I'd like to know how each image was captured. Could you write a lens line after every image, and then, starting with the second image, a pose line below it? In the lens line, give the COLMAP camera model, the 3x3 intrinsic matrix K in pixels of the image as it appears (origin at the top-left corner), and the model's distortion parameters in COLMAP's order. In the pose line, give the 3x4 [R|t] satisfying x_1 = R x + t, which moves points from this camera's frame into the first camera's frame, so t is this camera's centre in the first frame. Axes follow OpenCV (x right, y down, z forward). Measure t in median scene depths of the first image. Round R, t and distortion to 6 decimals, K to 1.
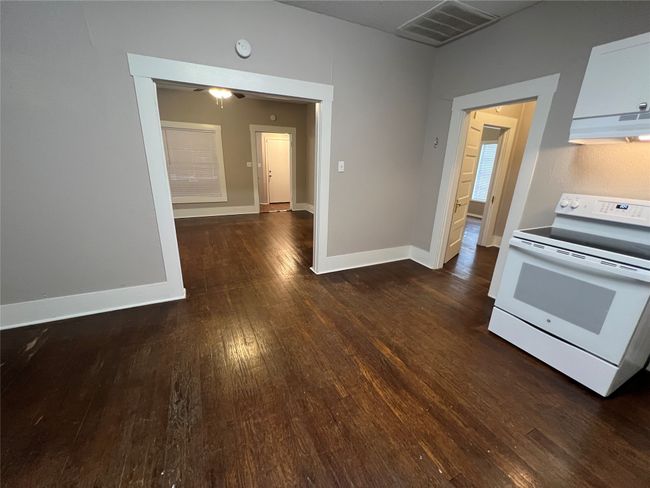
lens RADIAL K [[259.7, 0, 323.8], [0, 259.7, 242.0], [0, 0, 1]] dist [-0.002434, -0.000187]
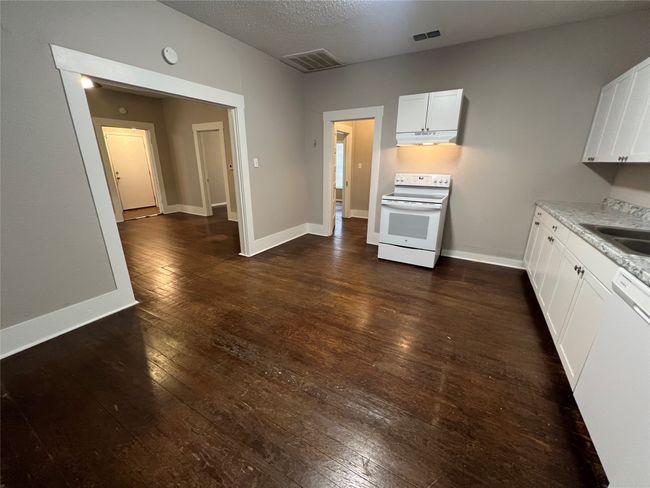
lens RADIAL K [[259.7, 0, 323.8], [0, 259.7, 242.0], [0, 0, 1]] dist [-0.002434, -0.000187]
pose [[0.828971, -0.188685, 0.526503, -0.413769], [0.182880, 0.981073, 0.063650, 0.056118], [-0.528548, 0.043523, 0.847787, -0.188519]]
